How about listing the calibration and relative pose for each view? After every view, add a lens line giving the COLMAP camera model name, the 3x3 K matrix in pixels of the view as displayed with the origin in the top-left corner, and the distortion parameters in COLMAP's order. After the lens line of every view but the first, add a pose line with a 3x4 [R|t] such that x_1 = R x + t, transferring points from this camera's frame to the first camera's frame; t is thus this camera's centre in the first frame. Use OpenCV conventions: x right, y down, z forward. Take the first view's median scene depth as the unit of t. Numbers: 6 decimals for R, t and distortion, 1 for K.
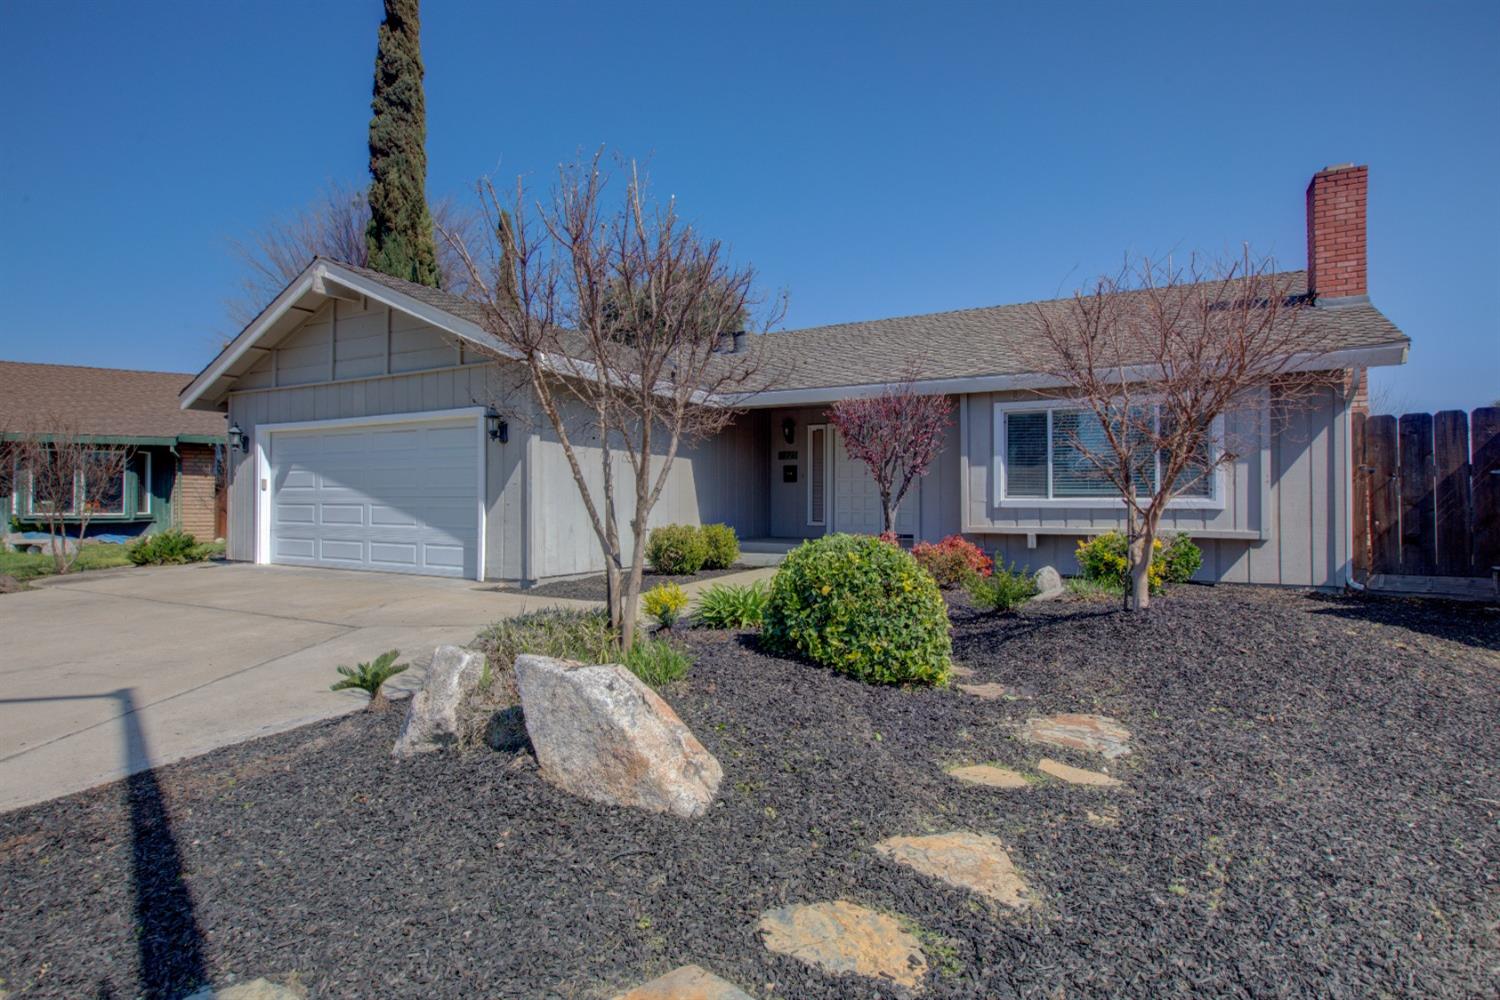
lens RADIAL K [[745.8, 0, 750.0], [0, 745.8, 500.0], [0, 0, 1]] dist [0.001642, 0.000393]
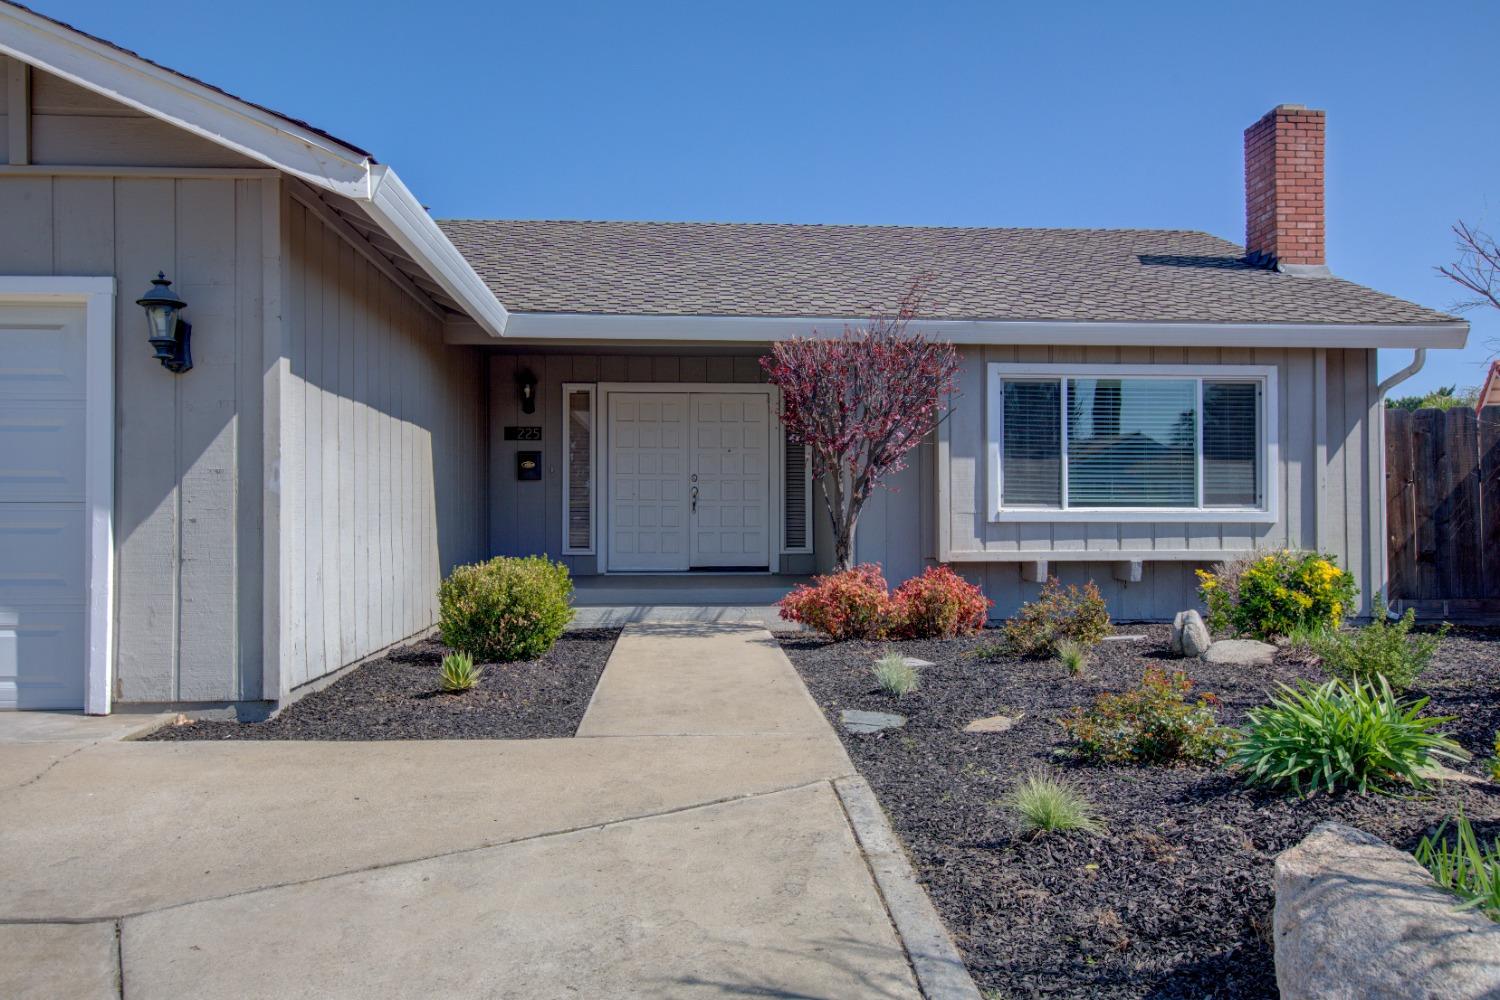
lens RADIAL K [[1063.8, 0, 724.5], [0, 1063.8, 506.2], [0, 0, 1]] dist [0.002417, -0.000625]
pose [[0.852313, 0.002268, 0.523028, -0.360640], [0.000784, 0.999984, -0.005613, 0.001233], [-0.523032, 0.005194, 0.852297, 0.326024]]
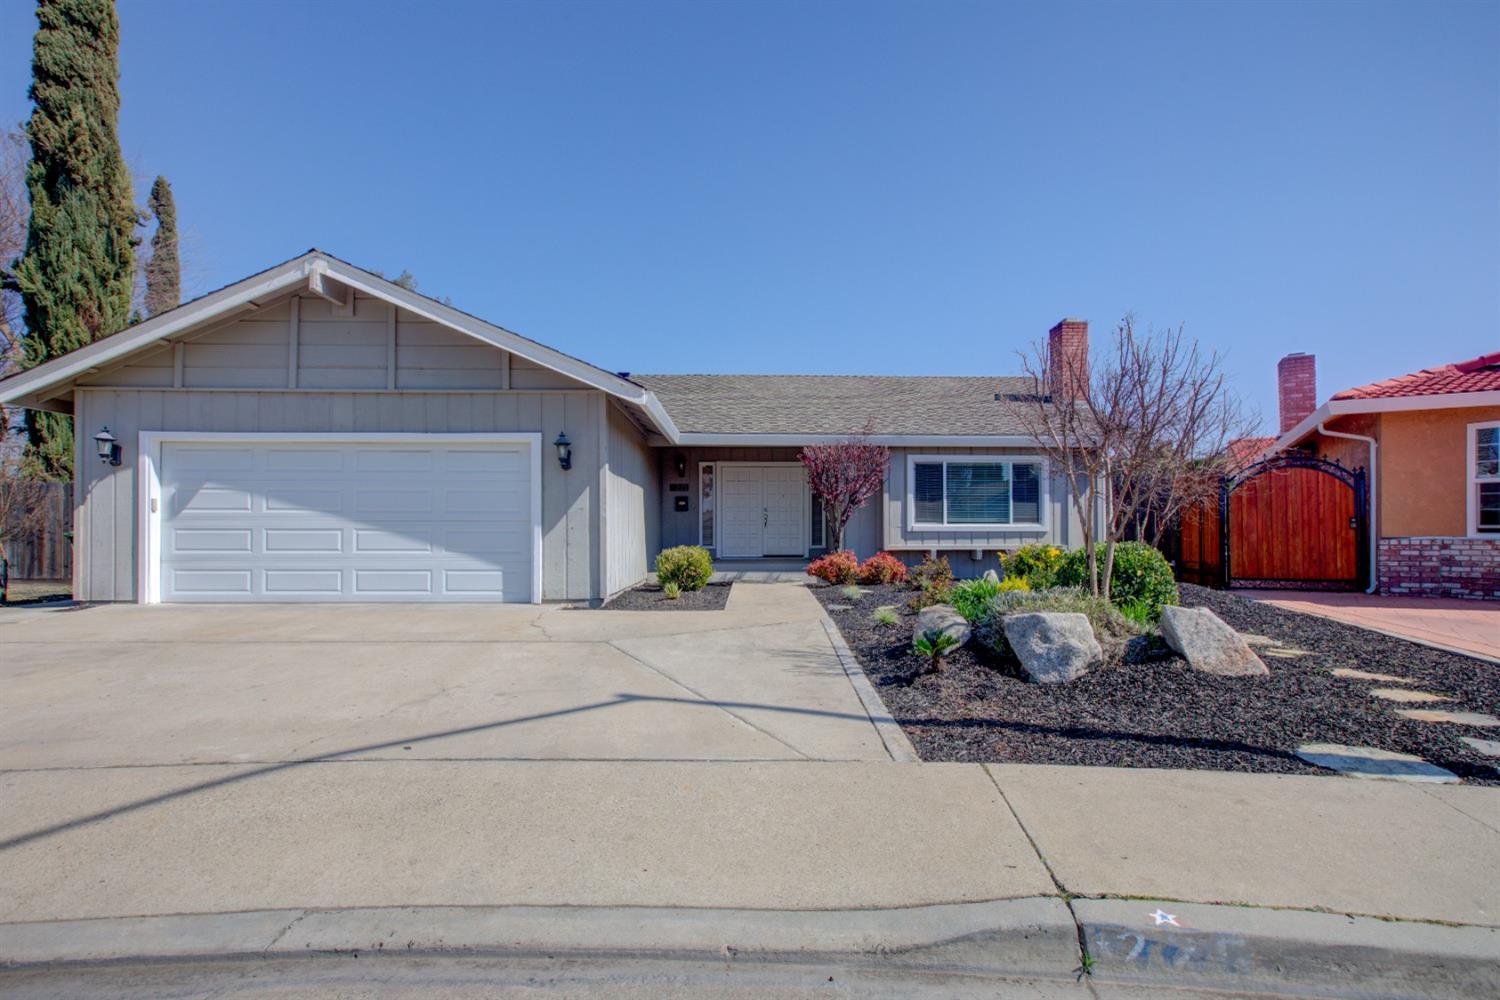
lens RADIAL K [[708.4, 0, 756.1], [0, 708.4, 528.9], [0, 0, 1]] dist [-0.000018, -0.000036]
pose [[0.869600, 0.000465, 0.493757, -0.557914], [0.001074, 0.999995, -0.002833, 0.009307], [-0.493756, 0.002994, 0.869595, 0.007658]]
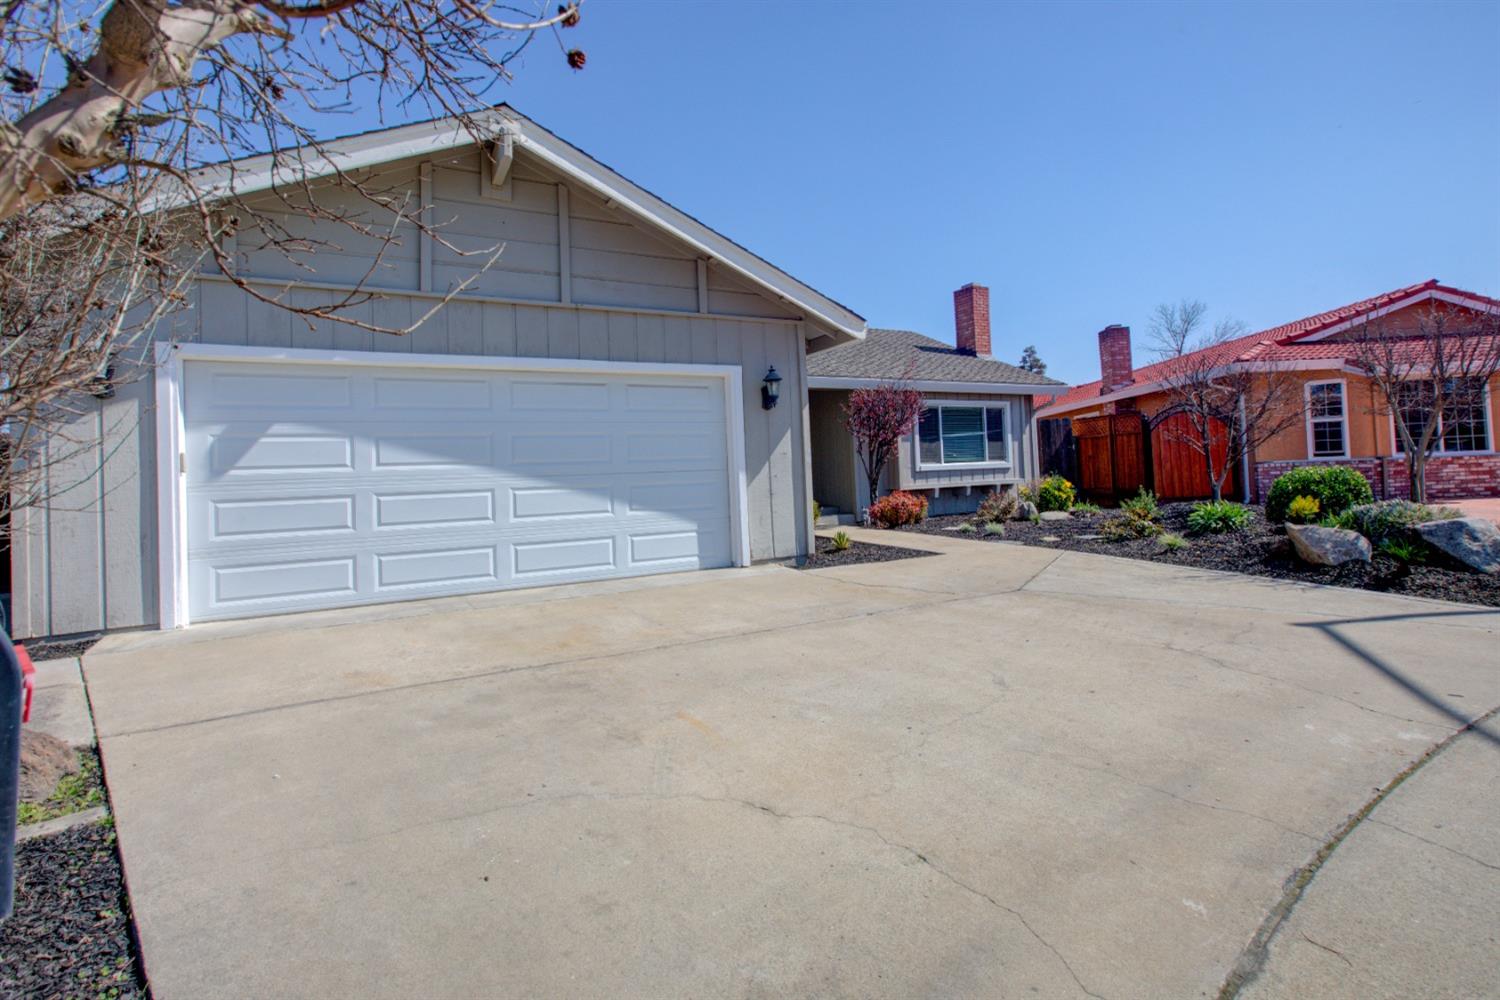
lens RADIAL K [[722.0, 0, 748.6], [0, 722.0, 450.5], [0, 0, 1]] dist [-0.001385, -0.000209]
pose [[0.544581, 0.004114, 0.838698, -1.022739], [0.039554, 0.998749, -0.030583, 0.000111], [-0.837775, 0.049829, 0.543737, 0.514243]]
